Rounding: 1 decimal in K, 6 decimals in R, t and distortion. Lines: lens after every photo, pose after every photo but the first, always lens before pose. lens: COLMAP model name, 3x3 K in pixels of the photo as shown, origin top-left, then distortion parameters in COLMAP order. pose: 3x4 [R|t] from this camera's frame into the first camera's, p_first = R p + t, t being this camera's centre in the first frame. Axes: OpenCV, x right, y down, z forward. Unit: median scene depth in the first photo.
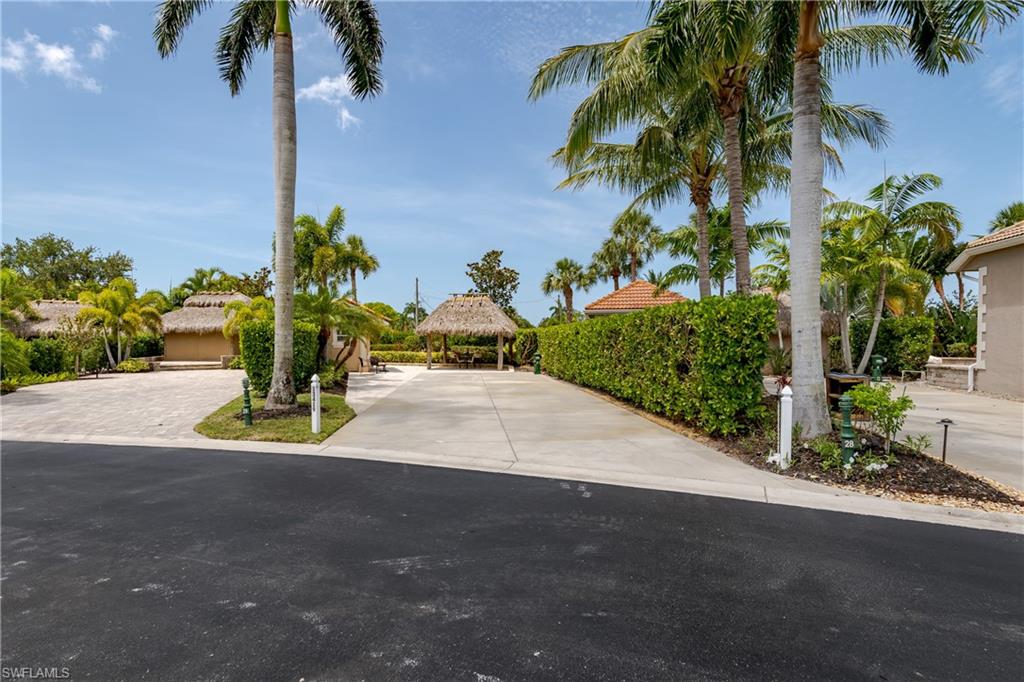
lens RADIAL K [[494.8, 0, 512.0], [0, 494.8, 341.0], [0, 0, 1]] dist [0.000479, 0.000012]
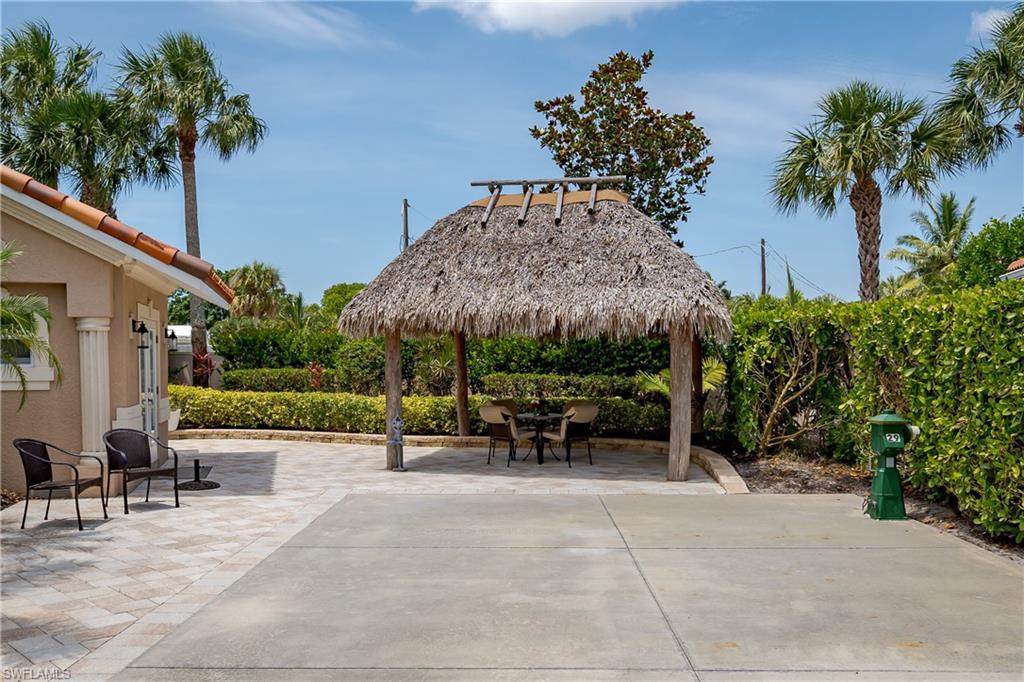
lens RADIAL K [[957.2, 0, 513.9], [0, 957.2, 397.1], [0, 0, 1]] dist [0.085749, 0.004115]
pose [[0.994631, 0.000352, -0.103489, -0.047545], [0.004092, 0.999078, 0.042728, -0.000899], [0.103409, -0.042922, 0.993712, 0.448662]]
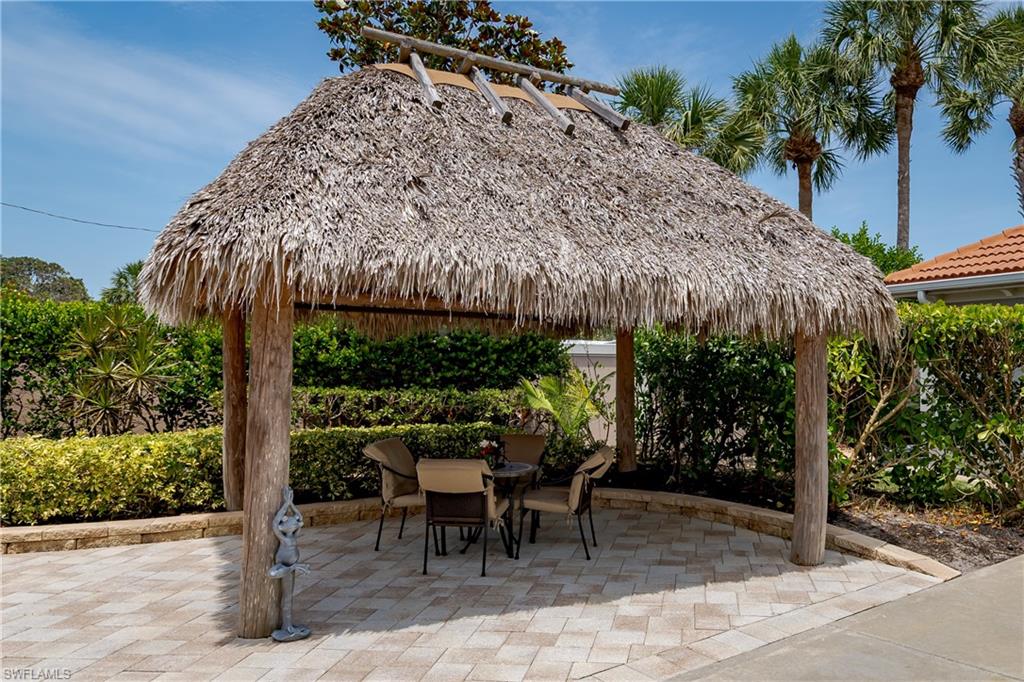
lens RADIAL K [[751.3, 0, 512.0], [0, 751.3, 341.0], [0, 0, 1]] dist [0.032385, -0.000283]
pose [[0.757667, 0.024352, 0.652187, -0.220257], [-0.014137, 0.999682, -0.020903, -0.002468], [-0.652488, 0.006618, 0.757770, 0.763364]]
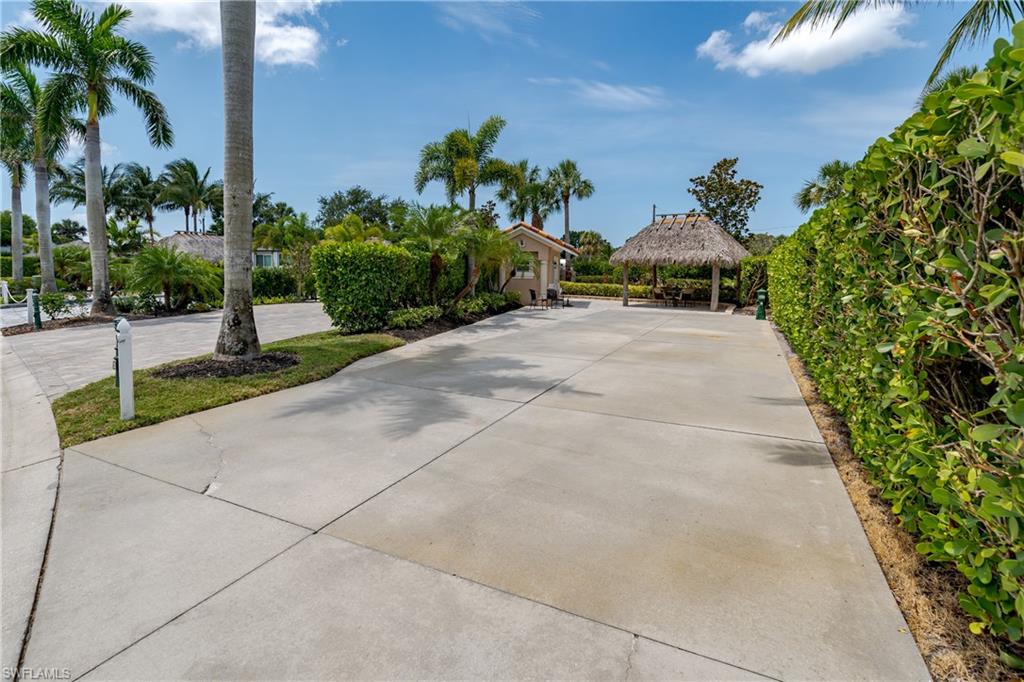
lens RADIAL K [[484.3, 0, 515.1], [0, 484.3, 286.4], [0, 0, 1]] dist [-0.000866, -0.000163]
pose [[0.866937, 0.022749, -0.497897, 0.068810], [-0.009422, 0.999527, 0.029263, 0.001702], [0.498328, -0.020678, 0.866742, 0.172659]]
